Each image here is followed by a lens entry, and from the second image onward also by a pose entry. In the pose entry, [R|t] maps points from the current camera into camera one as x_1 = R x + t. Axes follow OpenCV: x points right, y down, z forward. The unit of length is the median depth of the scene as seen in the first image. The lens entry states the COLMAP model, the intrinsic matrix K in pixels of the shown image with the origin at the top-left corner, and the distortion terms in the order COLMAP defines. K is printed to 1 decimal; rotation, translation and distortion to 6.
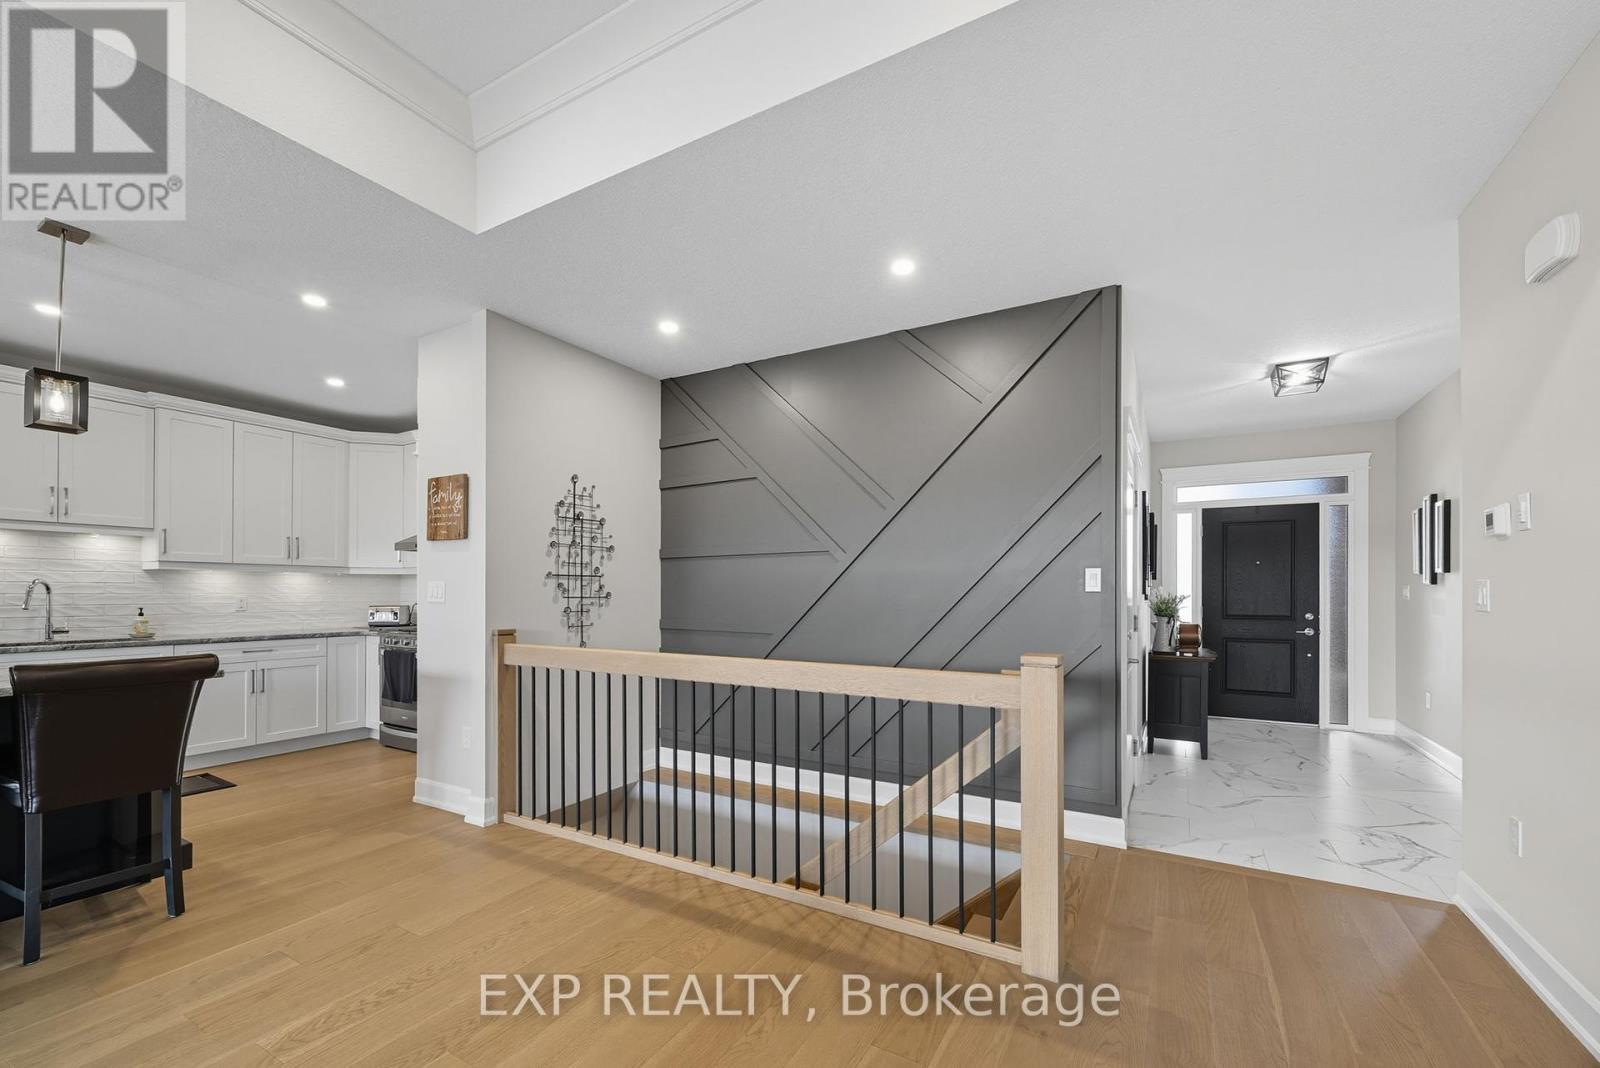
lens RADIAL K [[657.5, 0, 798.3], [0, 657.5, 590.0], [0, 0, 1]] dist [0.003148, 0.000293]
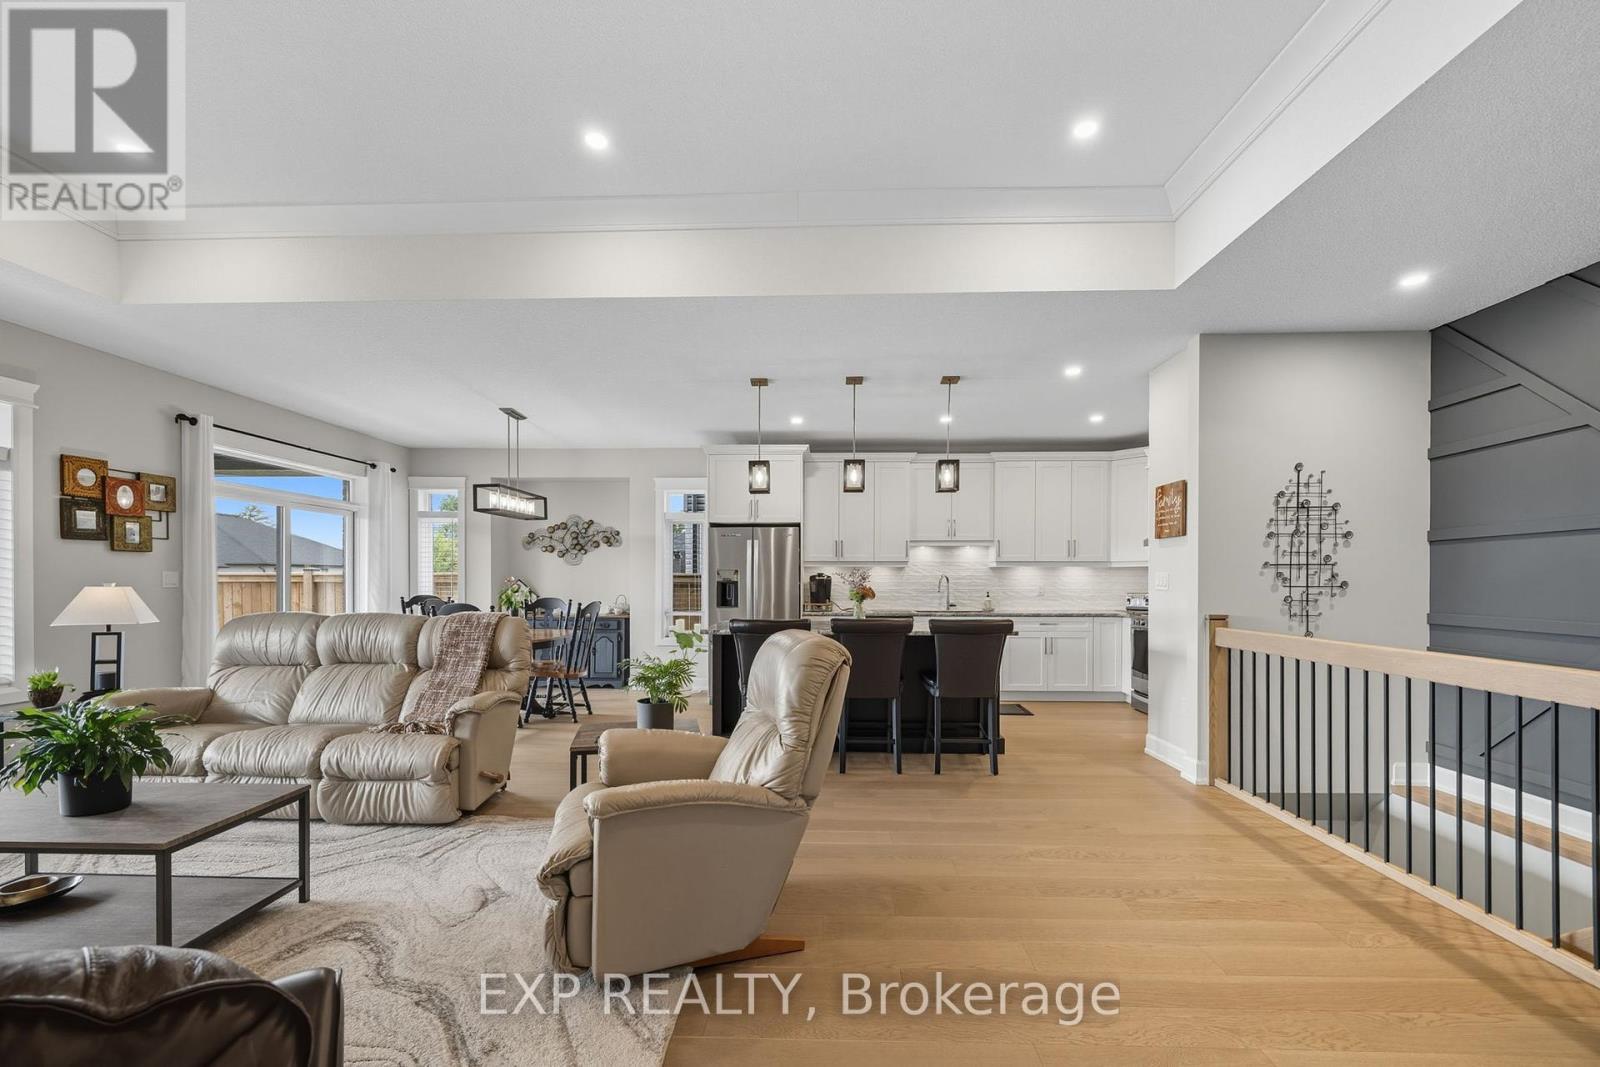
lens RADIAL K [[657.5, 0, 798.3], [0, 657.5, 589.5], [0, 0, 1]] dist [0.003148, 0.000293]
pose [[0.465924, 0.008176, -0.884787, 0.190995], [0.006060, 0.999904, 0.012431, -0.001304], [0.884804, -0.011153, 0.465830, -0.135311]]
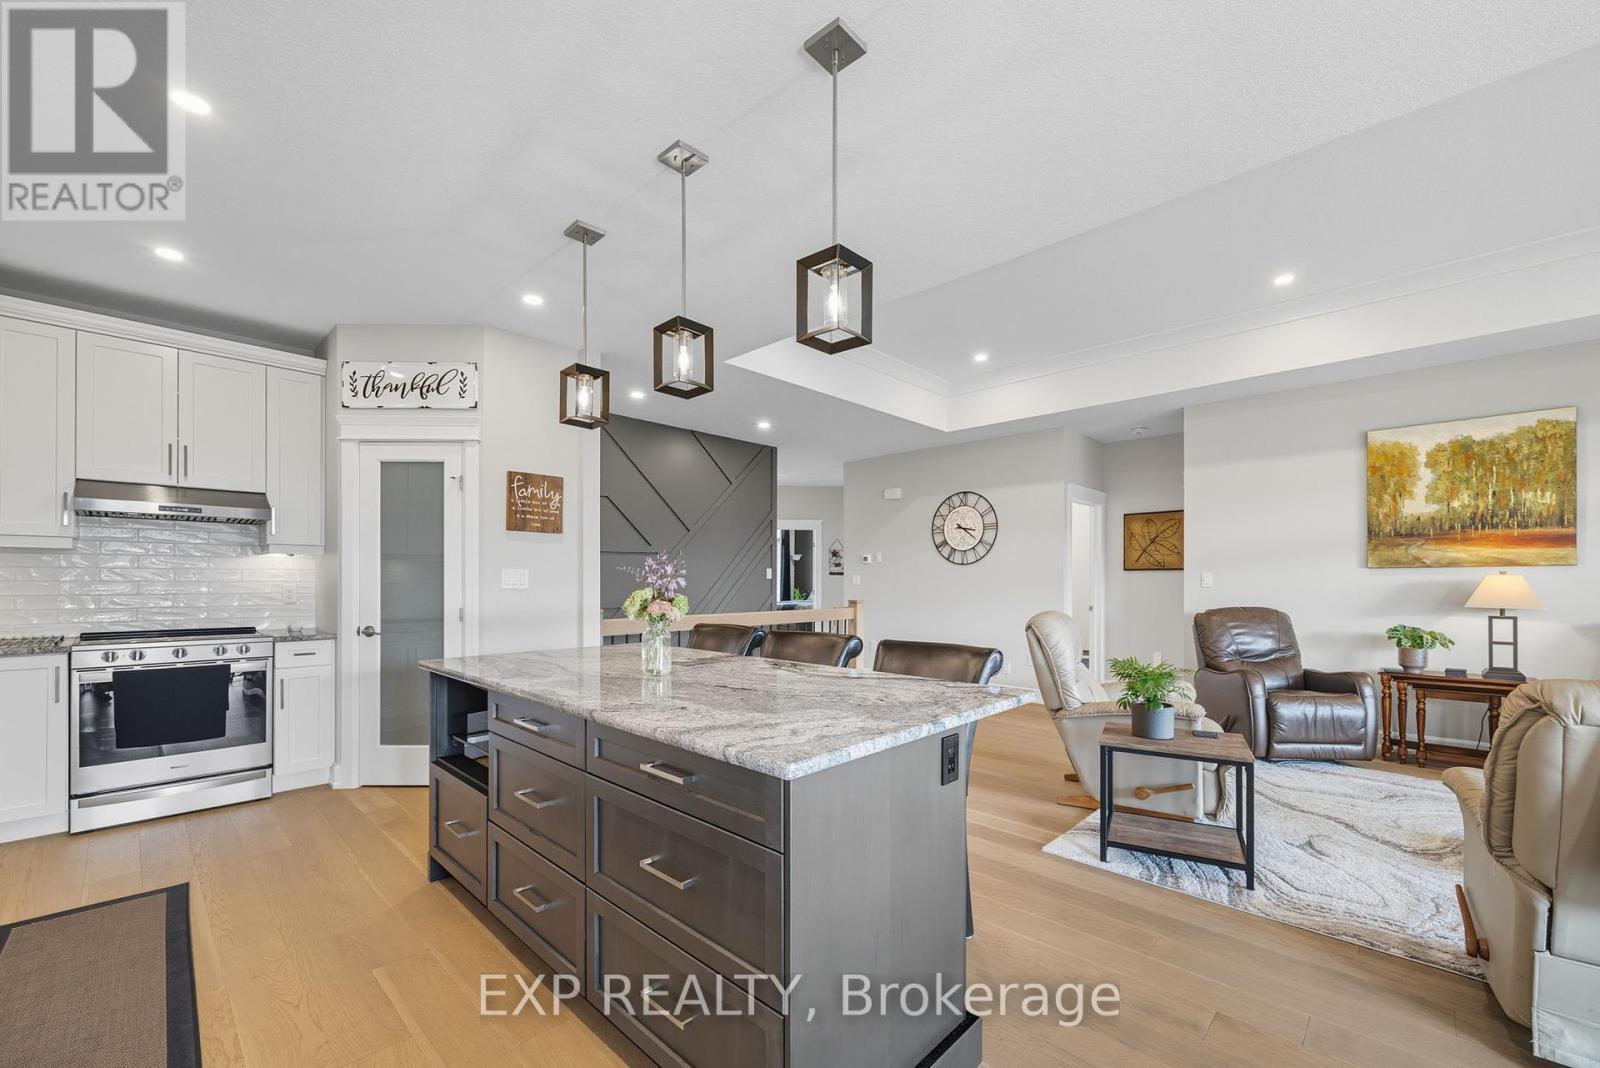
lens RADIAL K [[657.5, 0, 798.3], [0, 657.5, 590.0], [0, 0, 1]] dist [0.003148, 0.000293]
pose [[0.246759, -0.015810, 0.968948, -1.404157], [-0.005518, 0.999828, 0.017719, -0.001082], [-0.969061, -0.009719, 0.246629, 0.284284]]
